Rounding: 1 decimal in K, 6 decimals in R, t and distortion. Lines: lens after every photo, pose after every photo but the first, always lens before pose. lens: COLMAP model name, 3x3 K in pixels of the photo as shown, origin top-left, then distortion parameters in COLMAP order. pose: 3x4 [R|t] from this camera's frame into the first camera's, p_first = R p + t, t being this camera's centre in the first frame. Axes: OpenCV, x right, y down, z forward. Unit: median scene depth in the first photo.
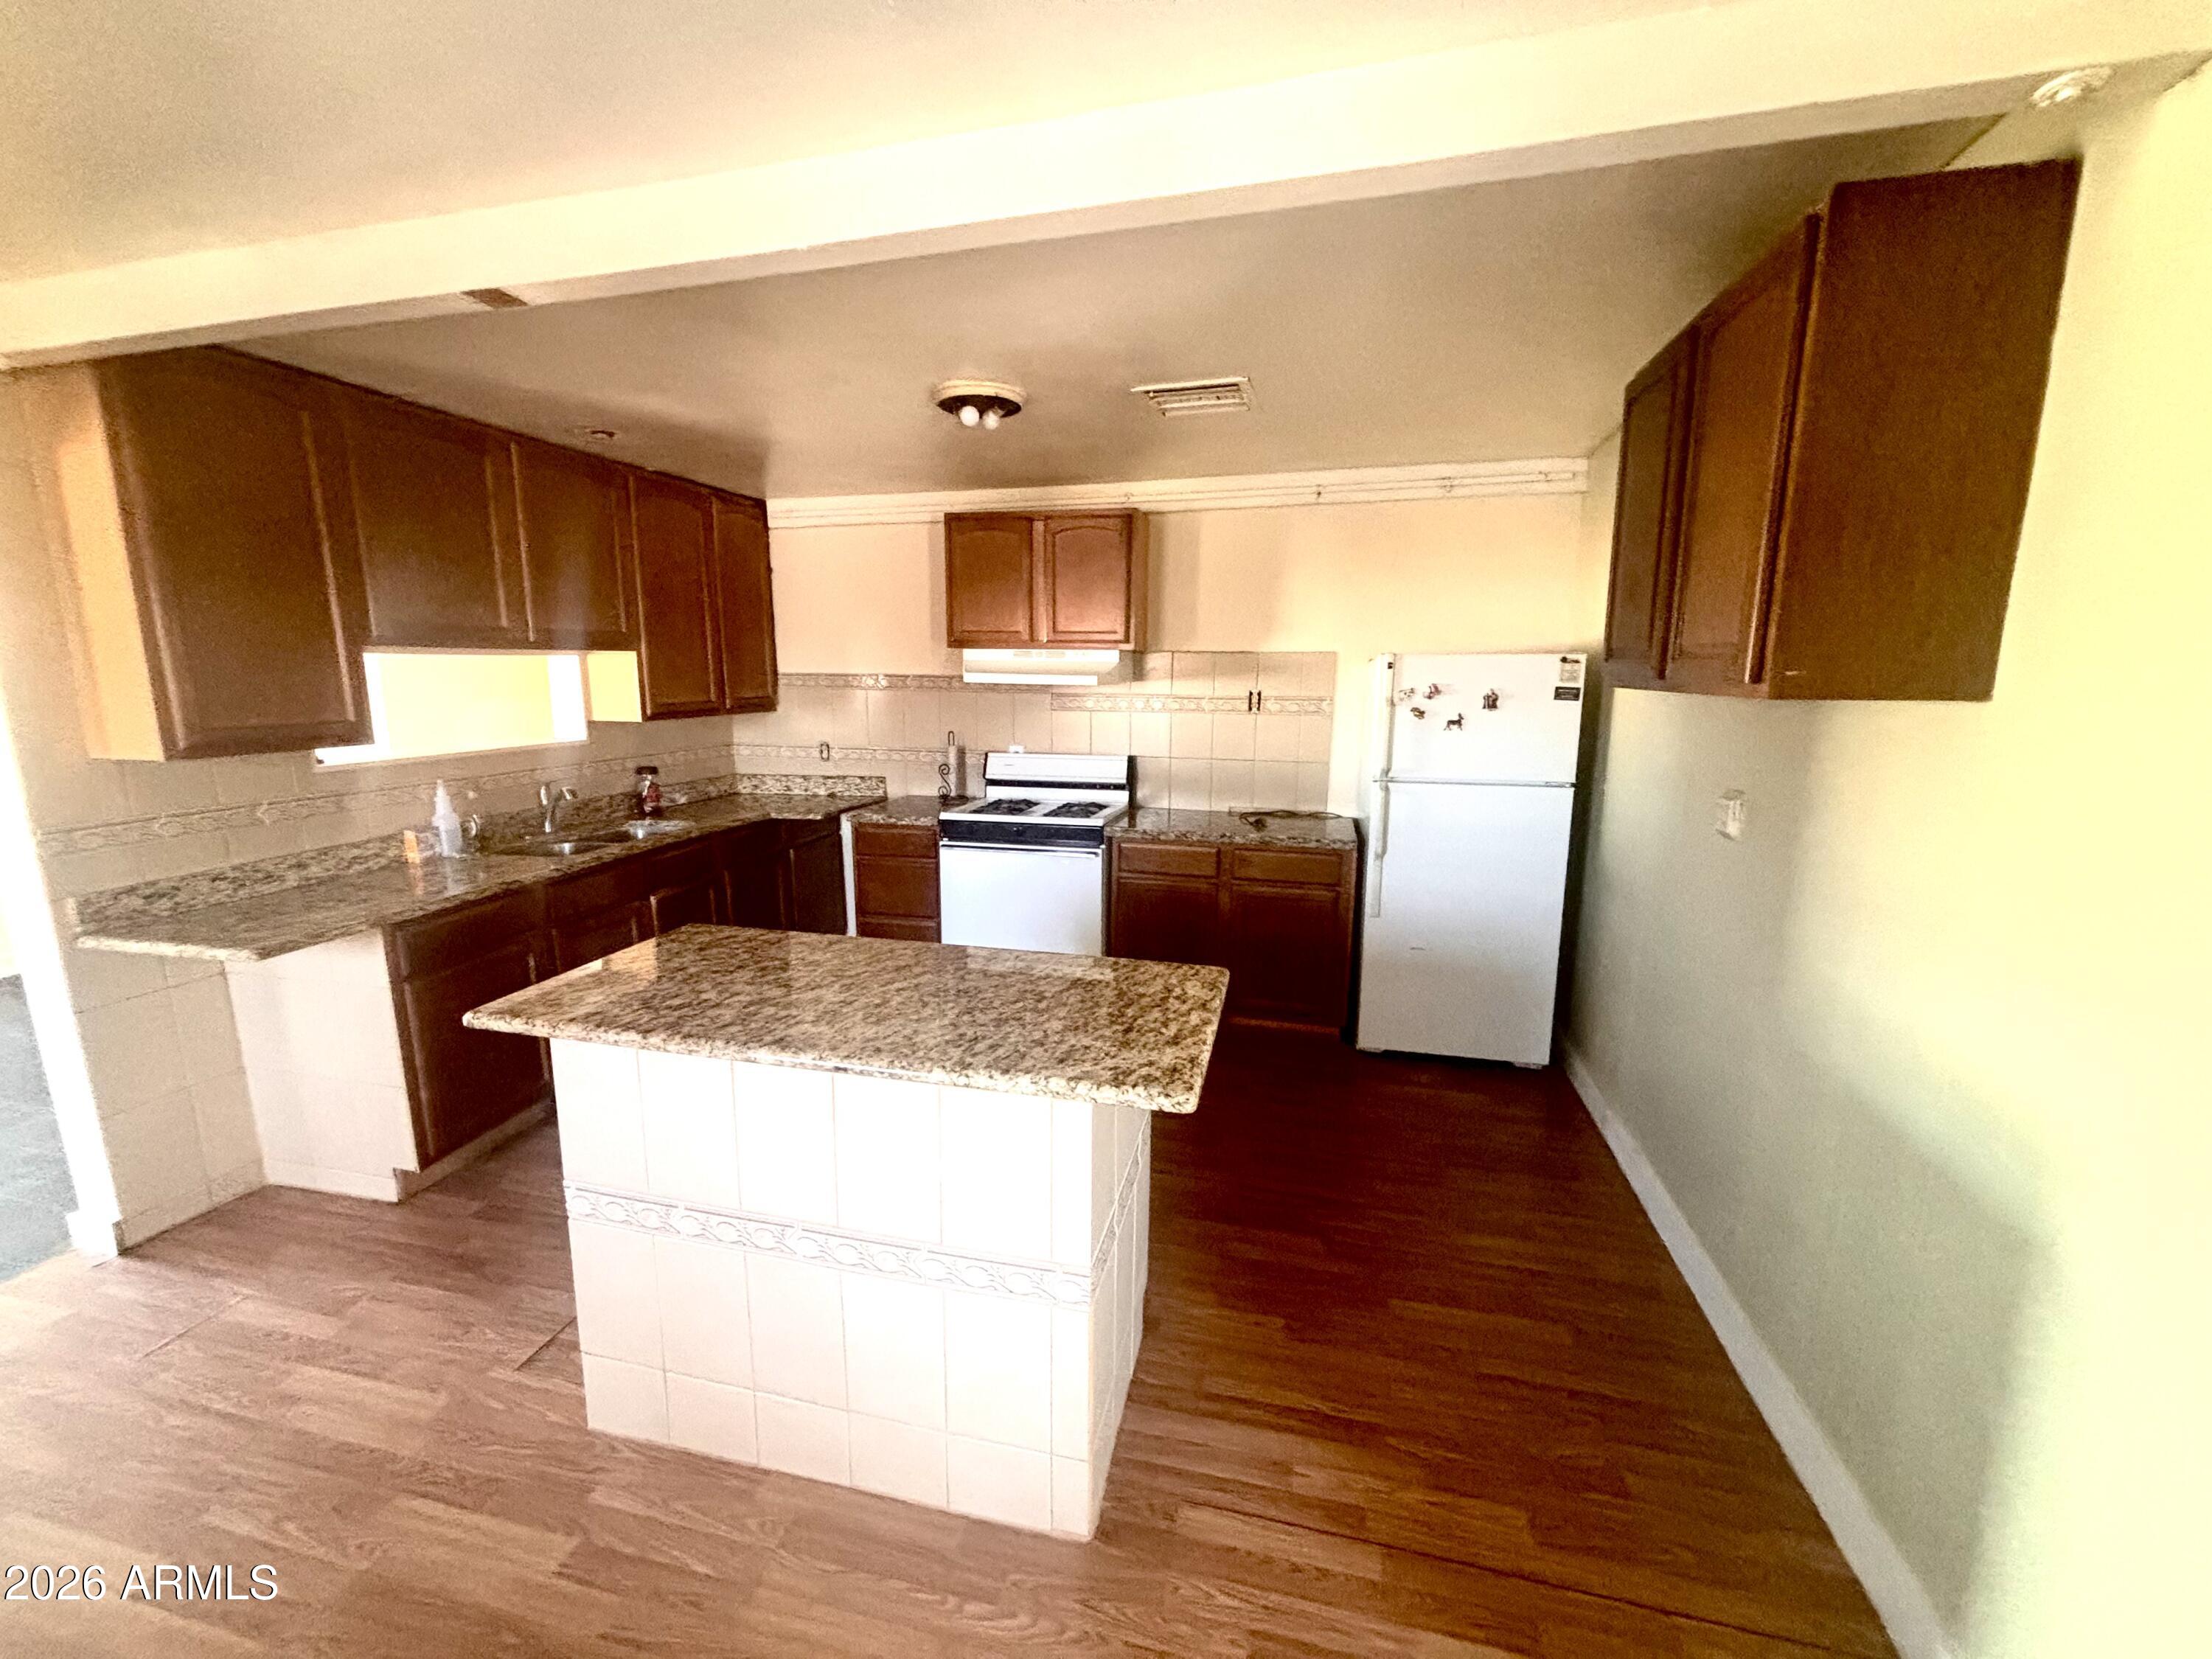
lens RADIAL K [[896.4, 0, 1106.0], [0, 896.4, 829.5], [0, 0, 1]] dist [0.000506, -0.000603]
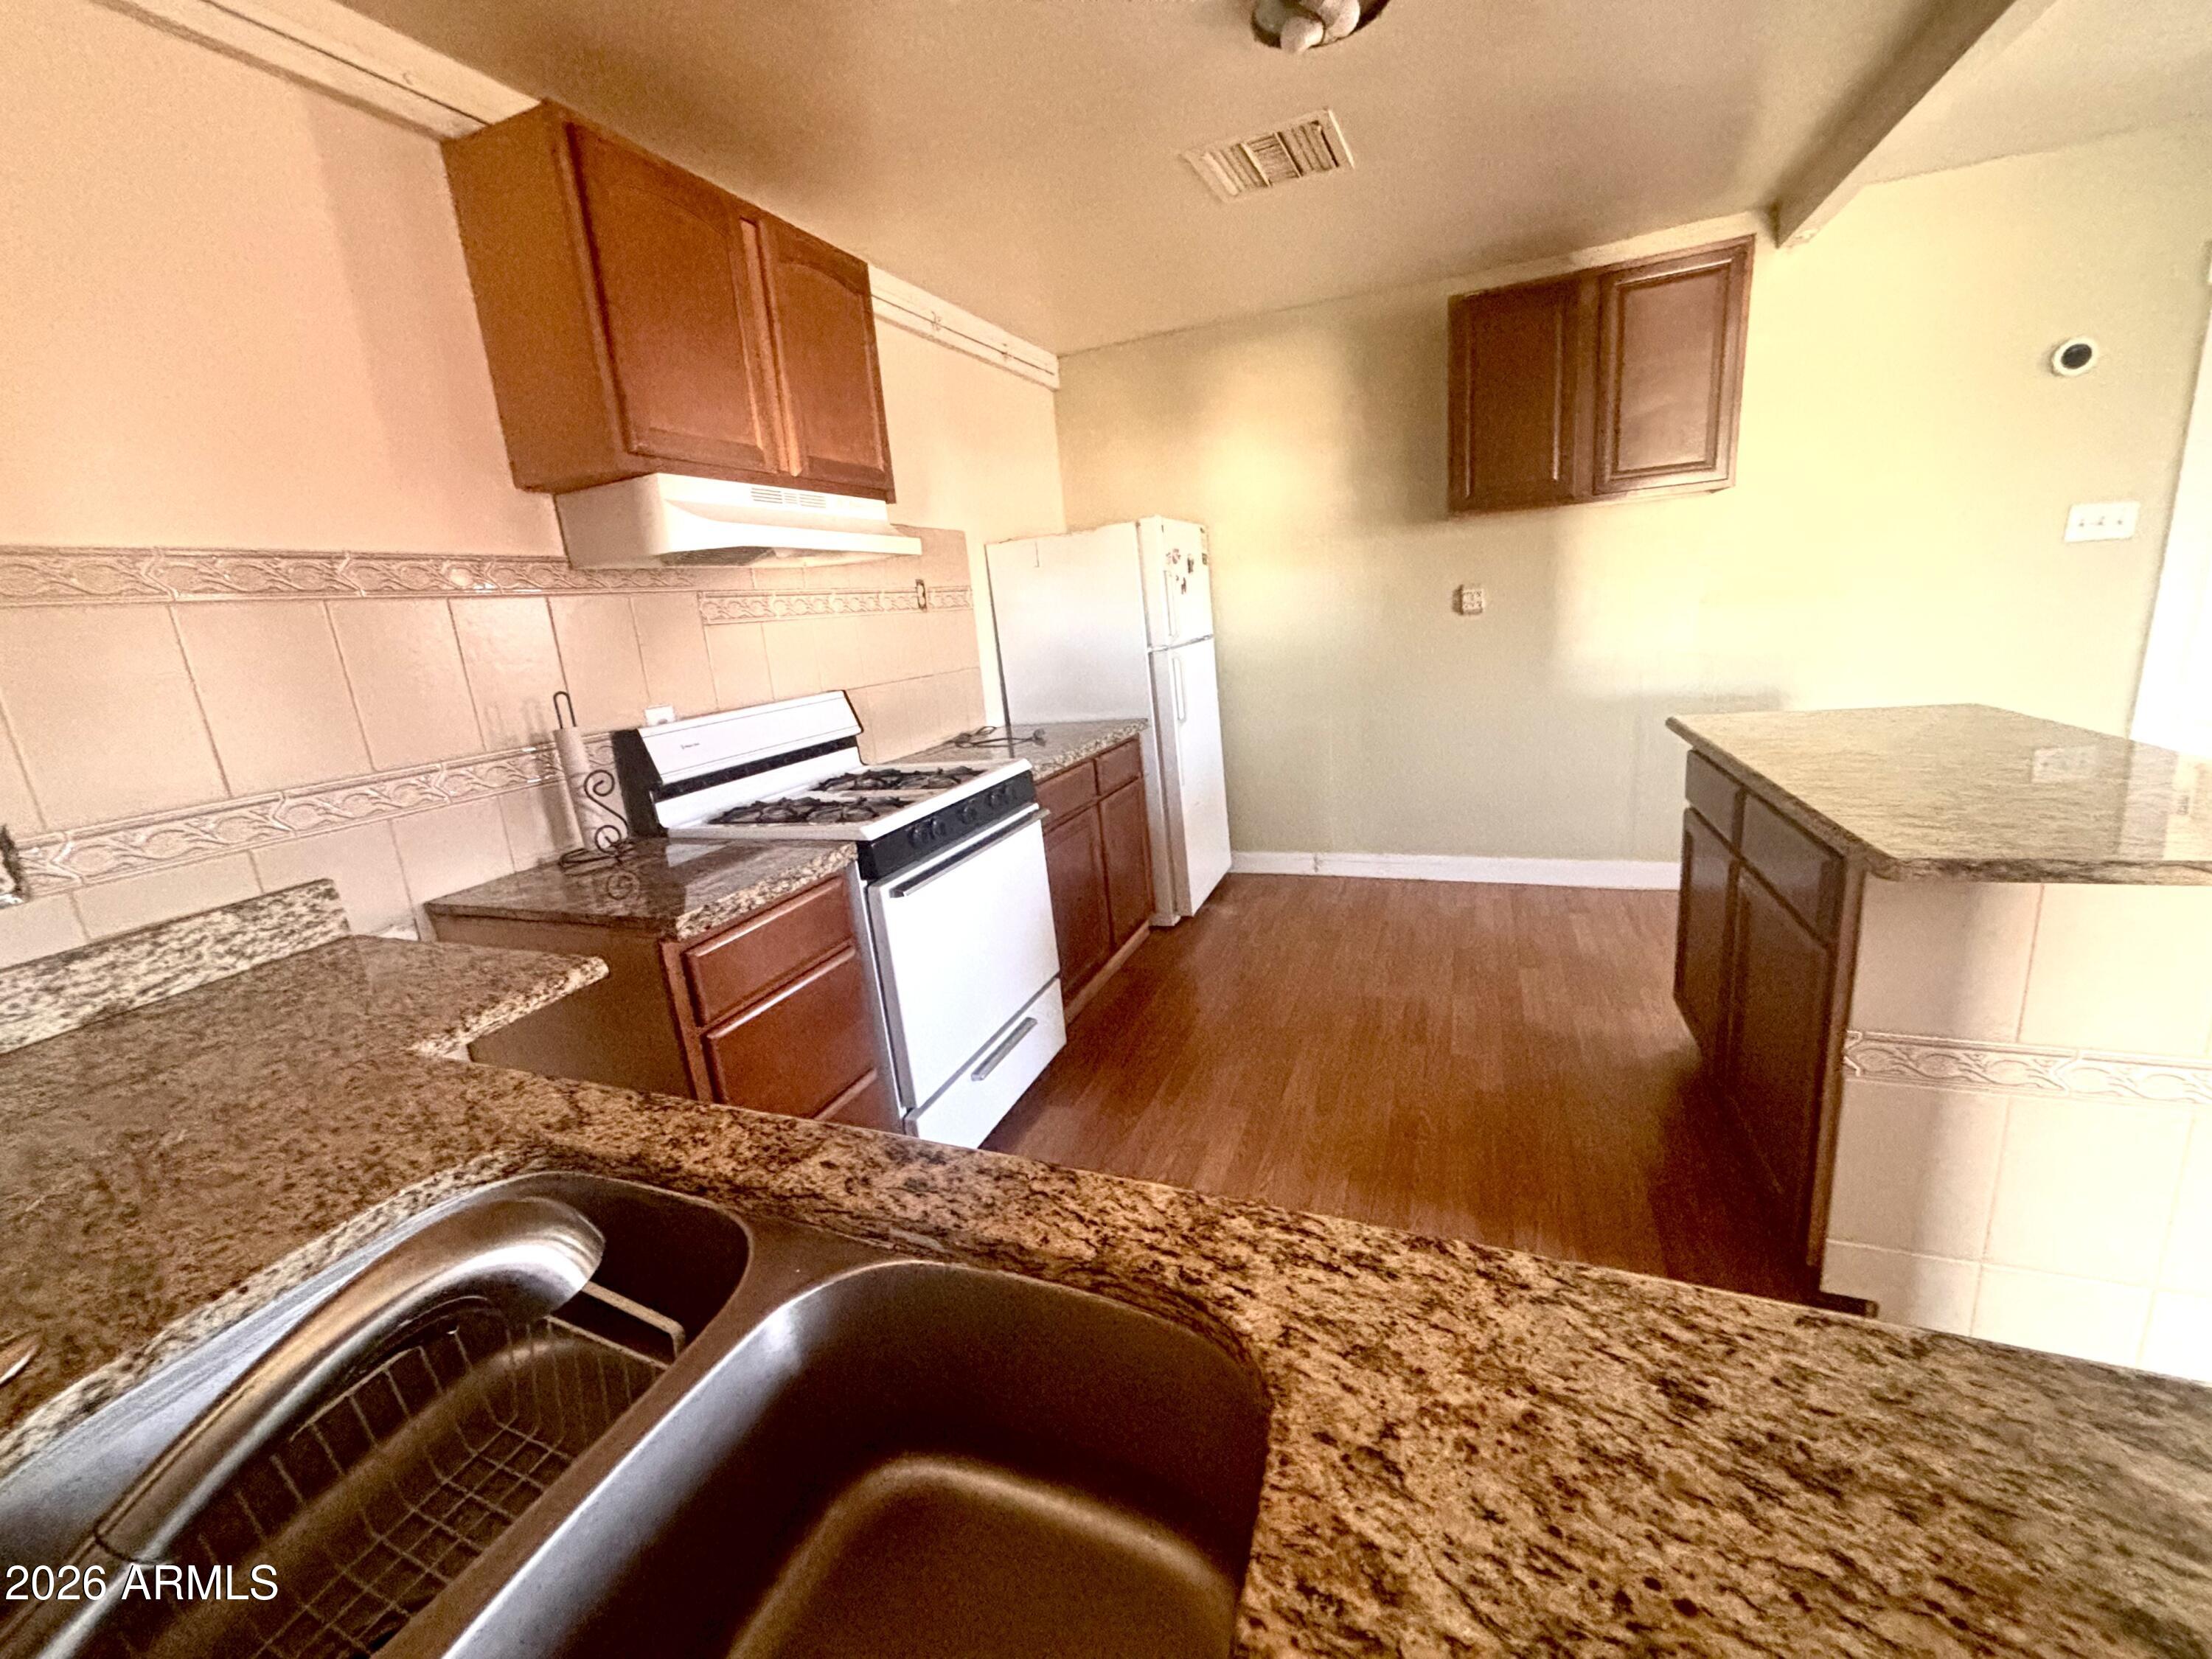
lens RADIAL K [[896.4, 0, 1106.0], [0, 896.4, 829.5], [0, 0, 1]] dist [0.000506, -0.000603]
pose [[0.123689, -0.253199, 0.959474, -0.586135], [0.259276, 0.941558, 0.215047, -0.081701], [-0.957850, 0.222169, 0.182108, 0.779380]]
